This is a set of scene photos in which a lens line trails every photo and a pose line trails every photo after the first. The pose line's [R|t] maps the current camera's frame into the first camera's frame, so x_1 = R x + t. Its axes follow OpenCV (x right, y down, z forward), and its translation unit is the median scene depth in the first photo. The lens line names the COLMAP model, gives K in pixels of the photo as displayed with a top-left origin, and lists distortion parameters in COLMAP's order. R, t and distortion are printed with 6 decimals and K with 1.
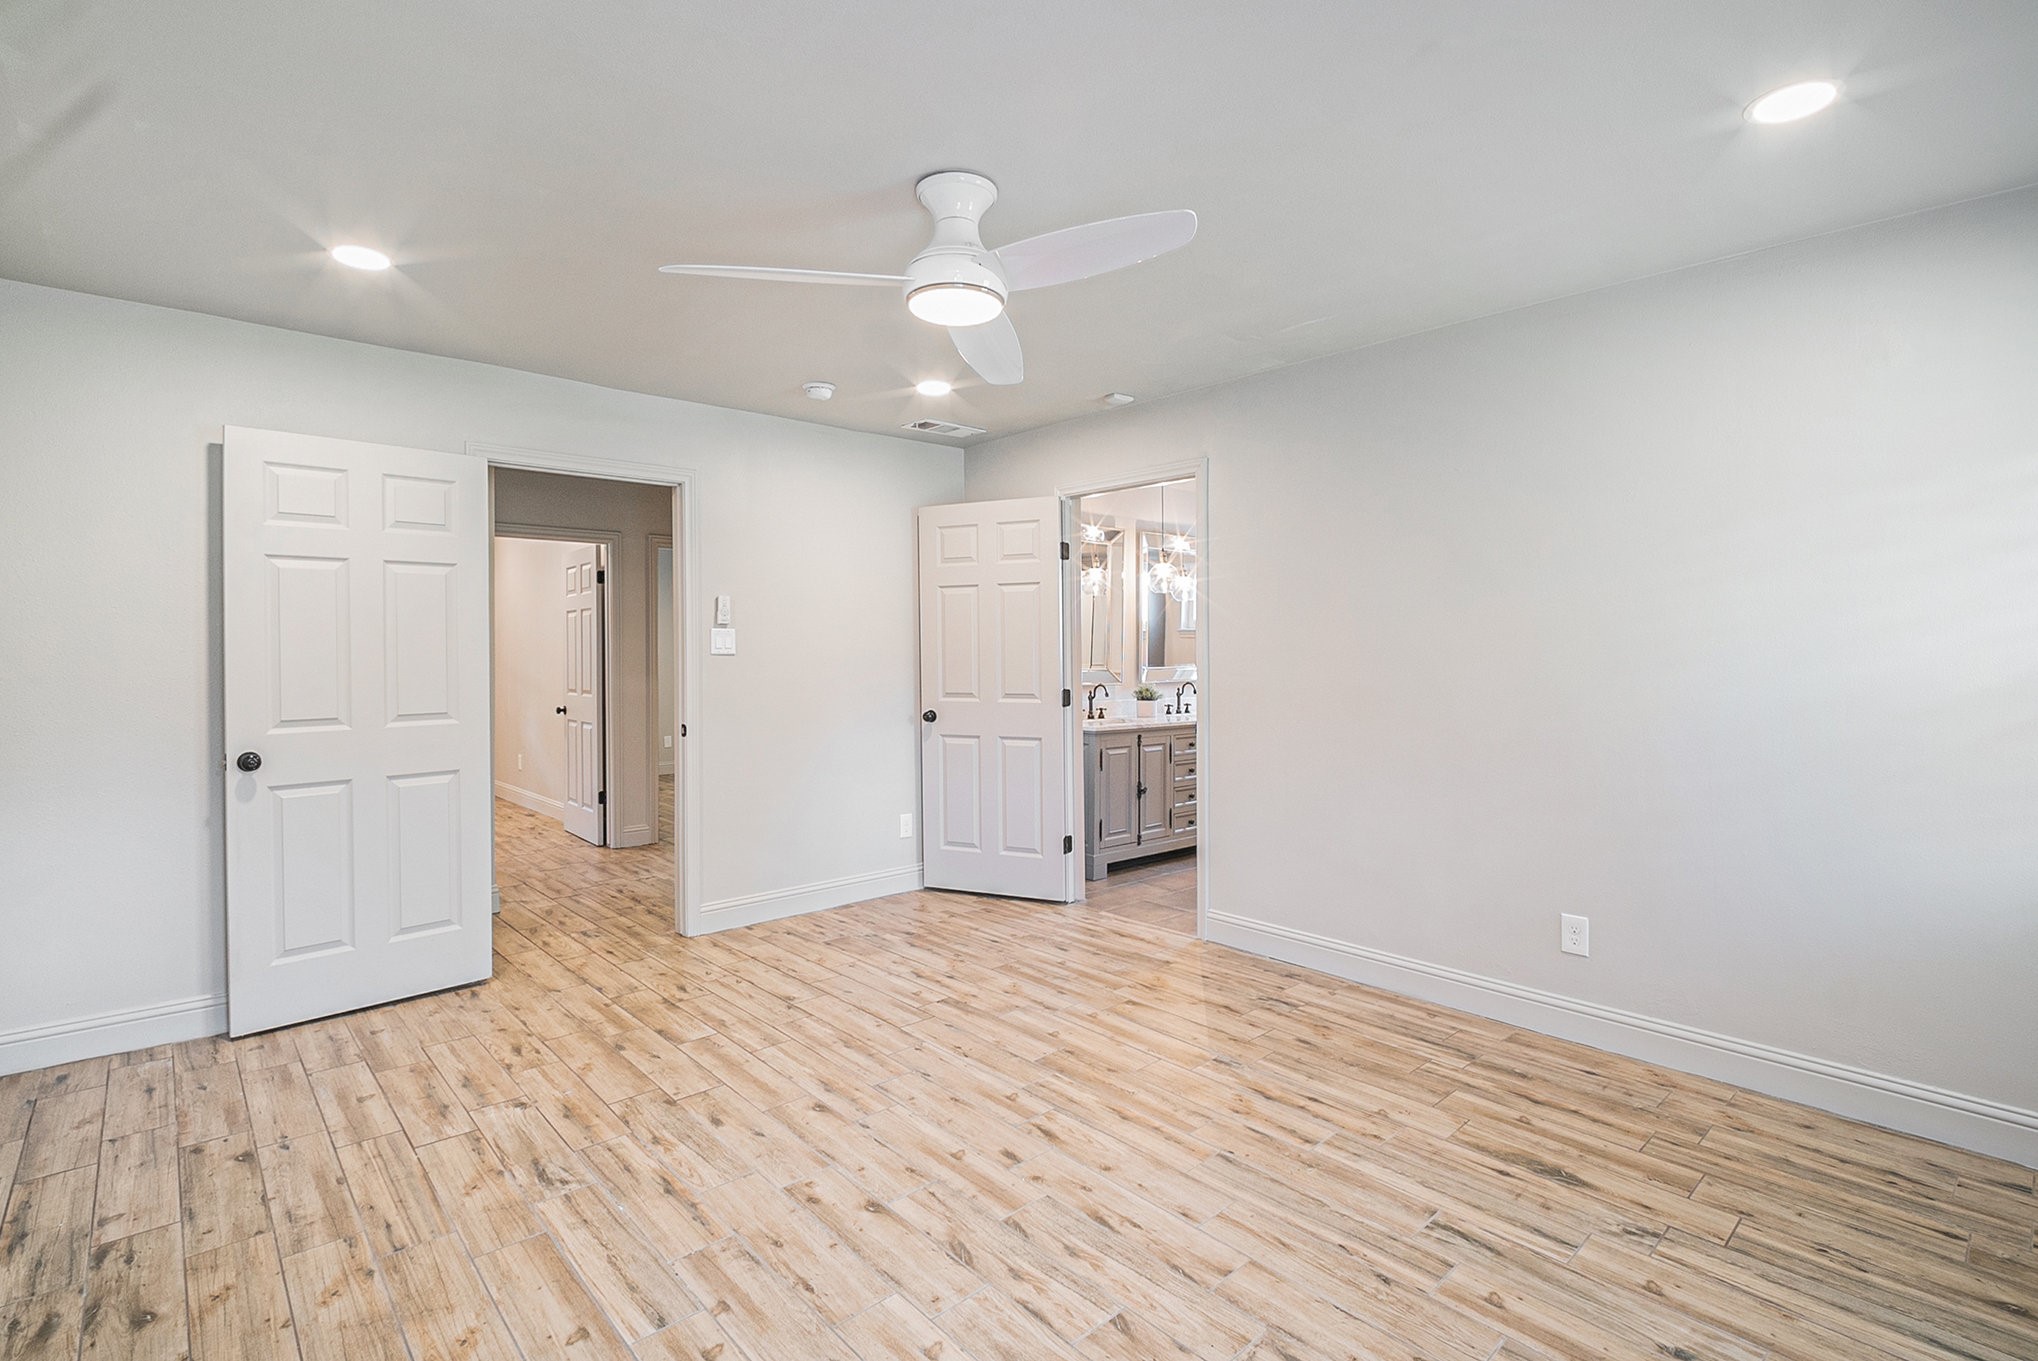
lens RADIAL K [[948.8, 0, 1014.6], [0, 948.8, 676.1], [0, 0, 1]] dist [0.004426, -0.010621]
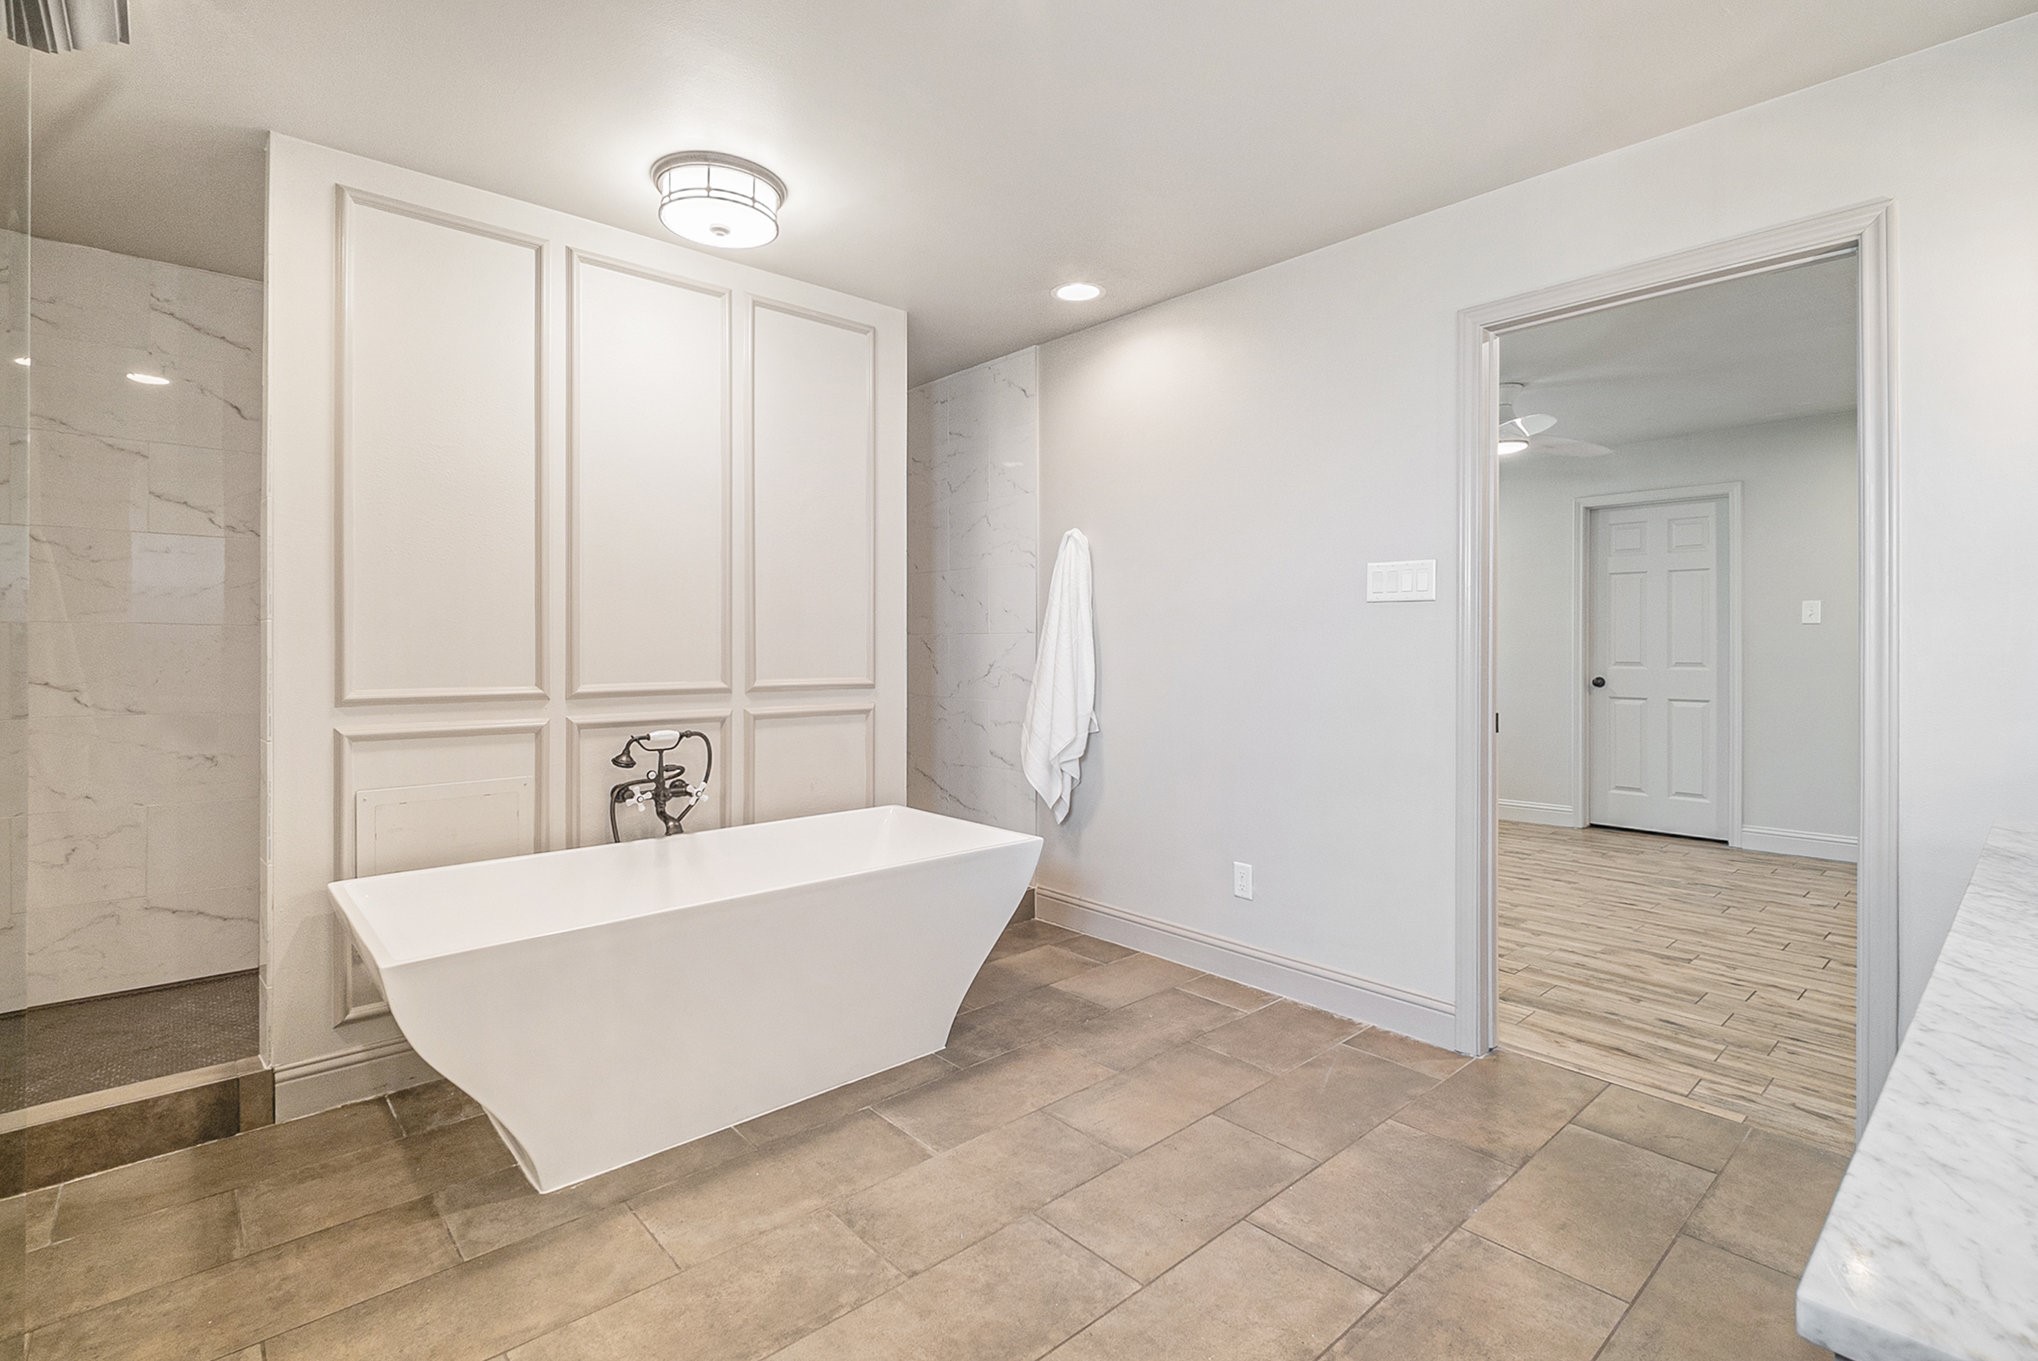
lens RADIAL K [[948.8, 0, 1014.6], [0, 948.8, 676.1], [0, 0, 1]] dist [0.004426, -0.010621]
pose [[-0.999939, 0.001331, 0.010994, 0.633502], [0.001922, 0.998545, 0.053884, -0.015491], [-0.010906, 0.053902, -0.998487, 2.012060]]
